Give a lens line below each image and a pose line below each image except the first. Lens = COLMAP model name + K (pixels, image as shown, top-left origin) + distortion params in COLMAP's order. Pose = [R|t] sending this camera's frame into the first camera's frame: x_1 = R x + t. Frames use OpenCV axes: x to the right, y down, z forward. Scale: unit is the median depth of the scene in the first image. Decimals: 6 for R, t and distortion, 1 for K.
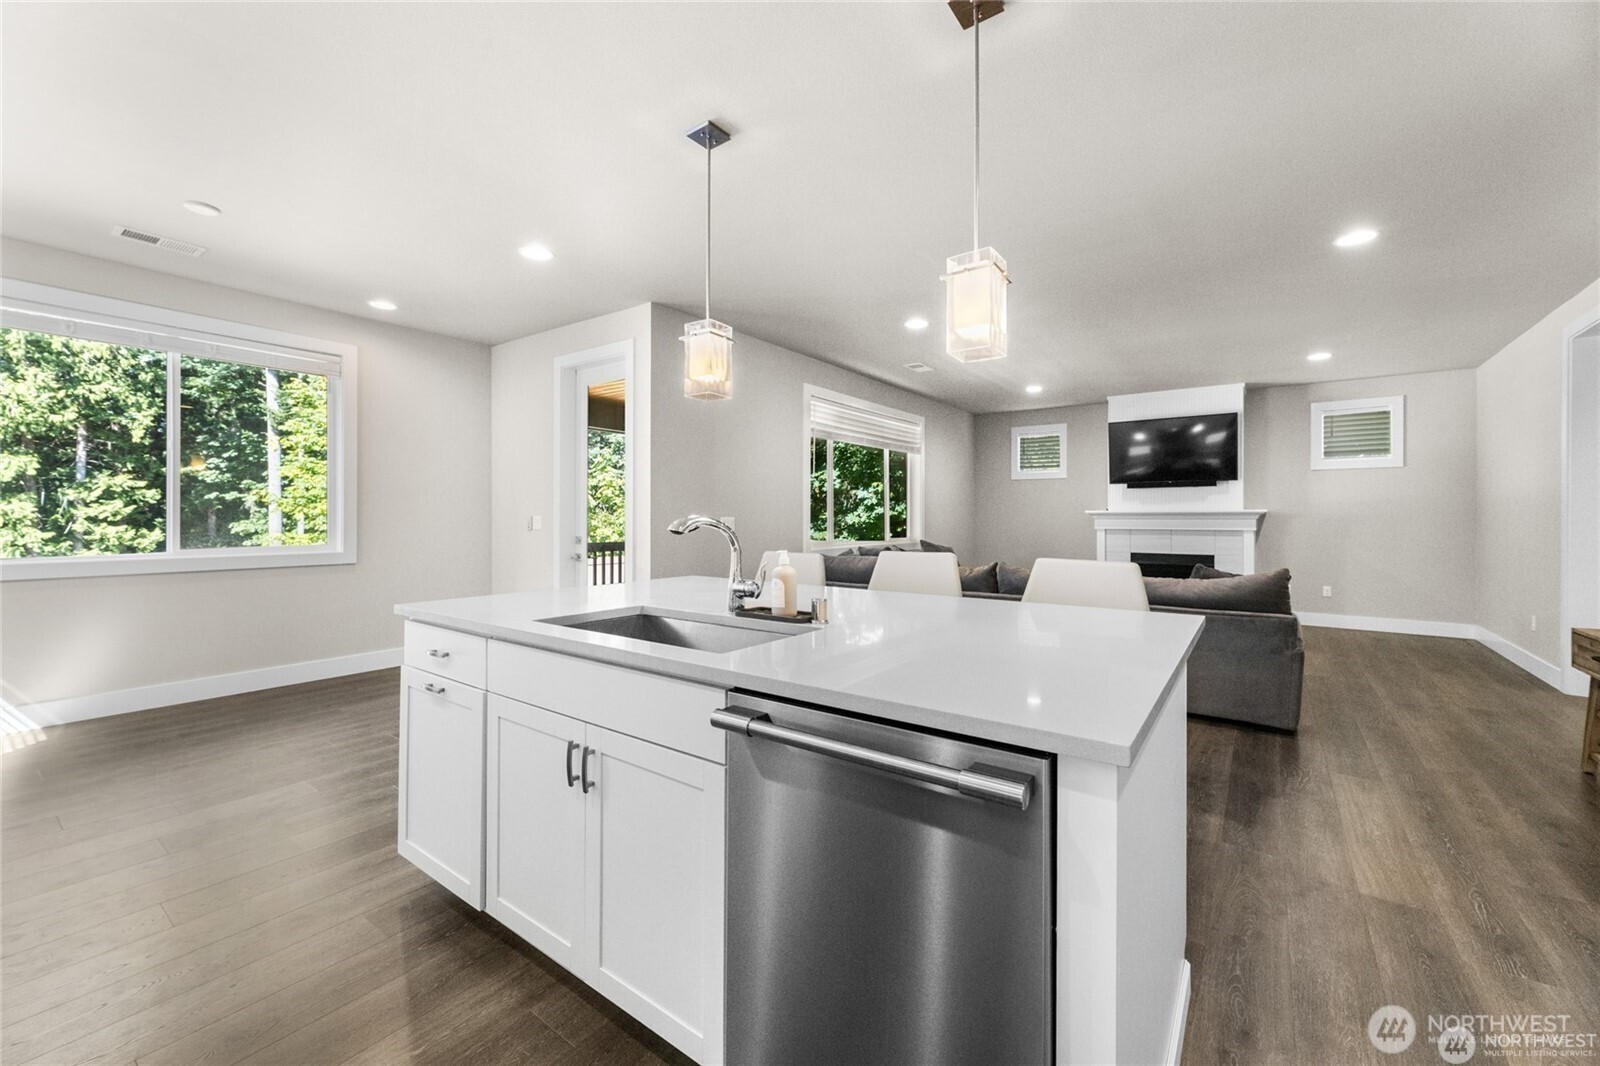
lens RADIAL K [[643.1, 0, 794.5], [0, 643.1, 528.3], [0, 0, 1]] dist [0.002713, 0.000393]
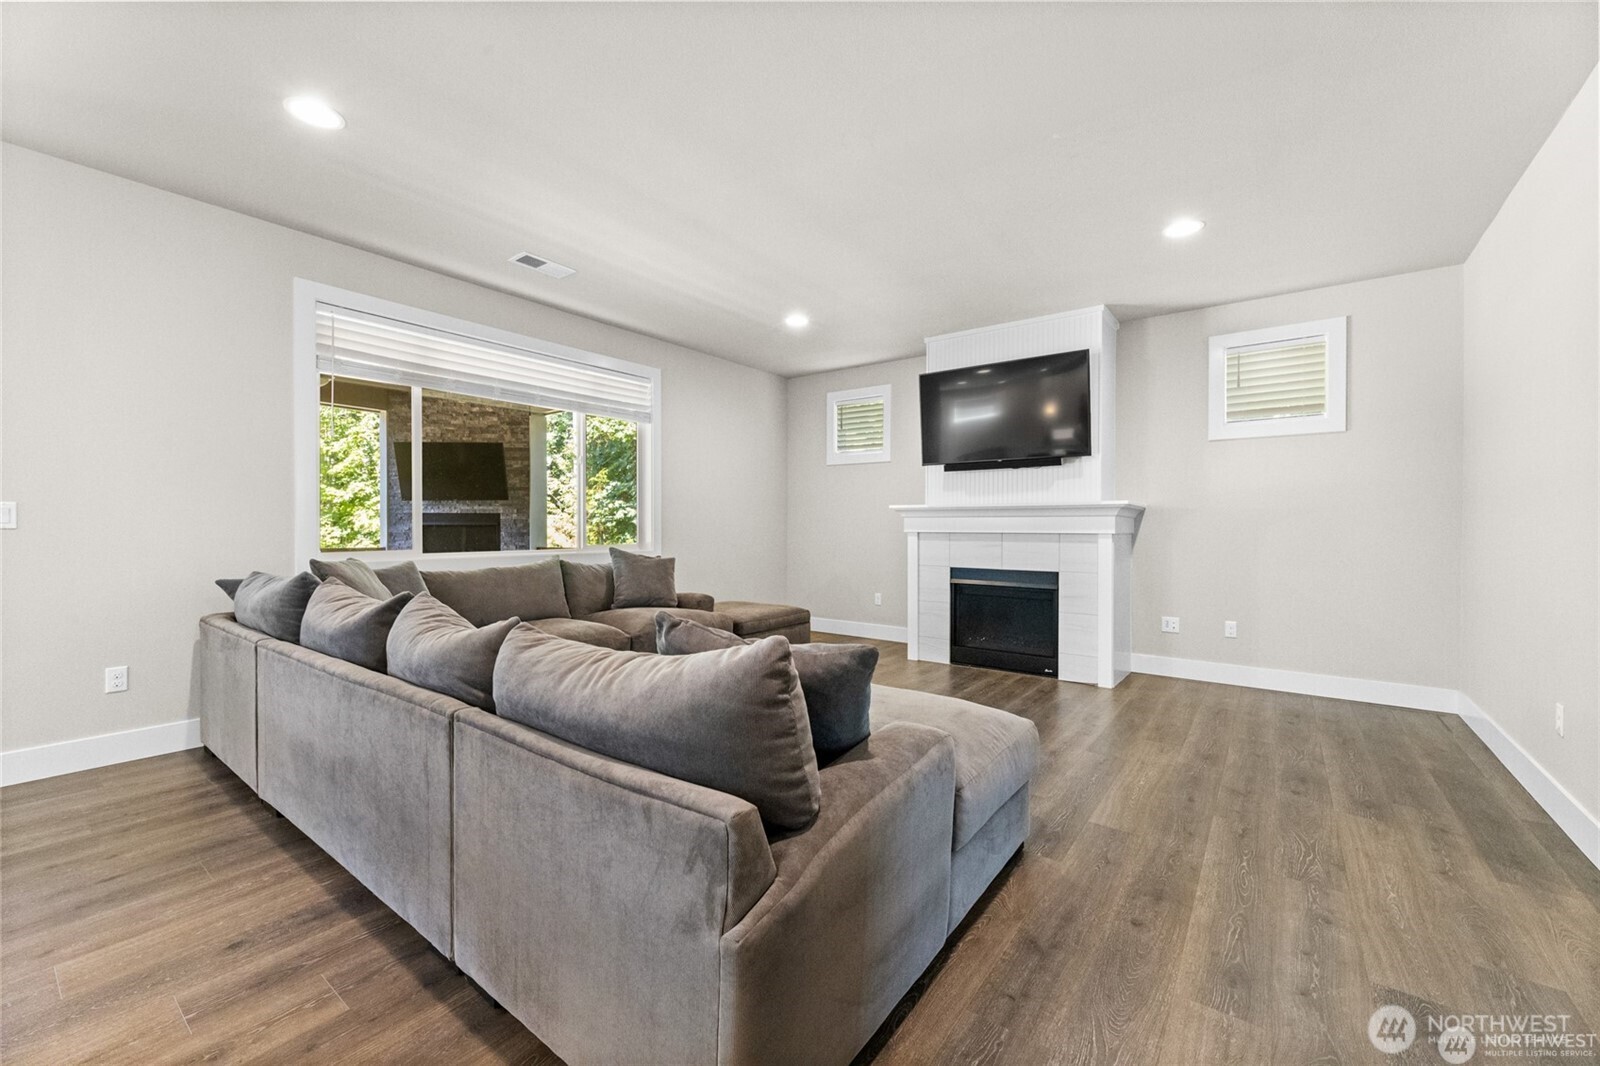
lens RADIAL K [[643.1, 0, 804.8], [0, 643.1, 531.9], [0, 0, 1]] dist [0.002713, 0.000393]
pose [[0.999835, 0.002493, -0.018012, 0.409434], [-0.002705, 0.999927, -0.011786, 0.009993], [0.017981, 0.011832, 0.999768, 0.351982]]
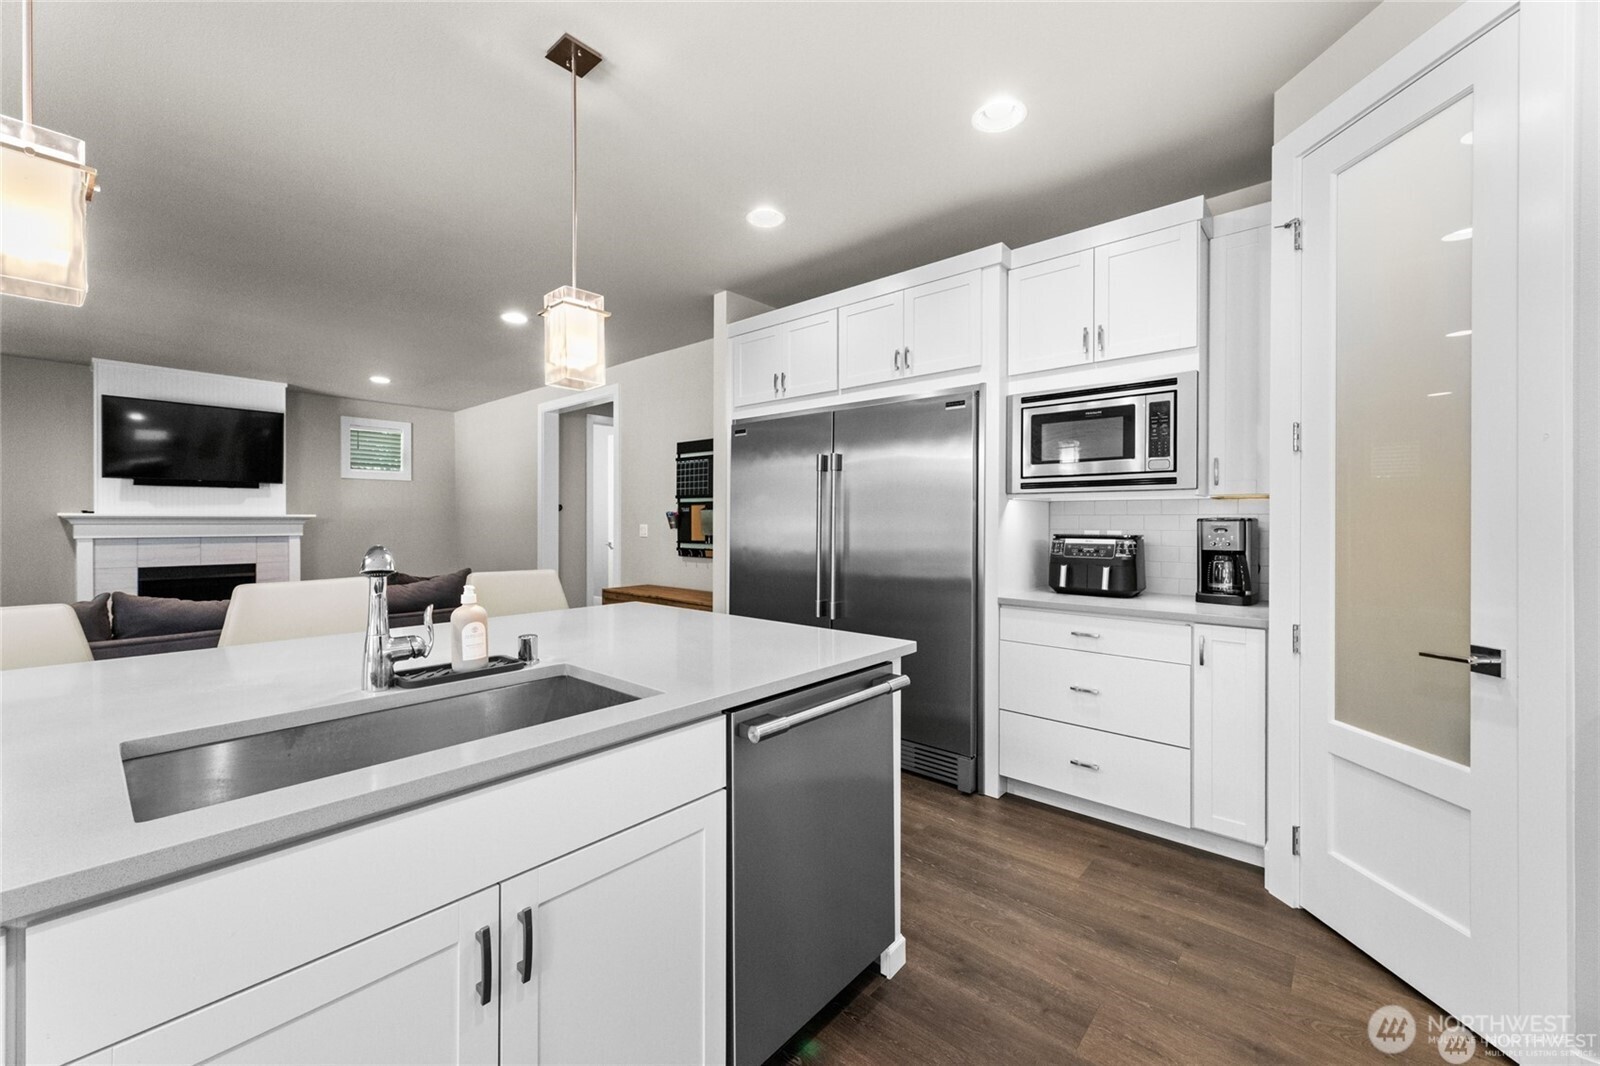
lens RADIAL K [[643.1, 0, 812.3], [0, 643.1, 521.7], [0, 0, 1]] dist [0.002713, 0.000393]
pose [[0.095706, 0.002708, 0.995406, -0.185449], [0.007531, 0.999966, -0.003445, -0.009055], [-0.995381, 0.007826, 0.095683, 0.124429]]
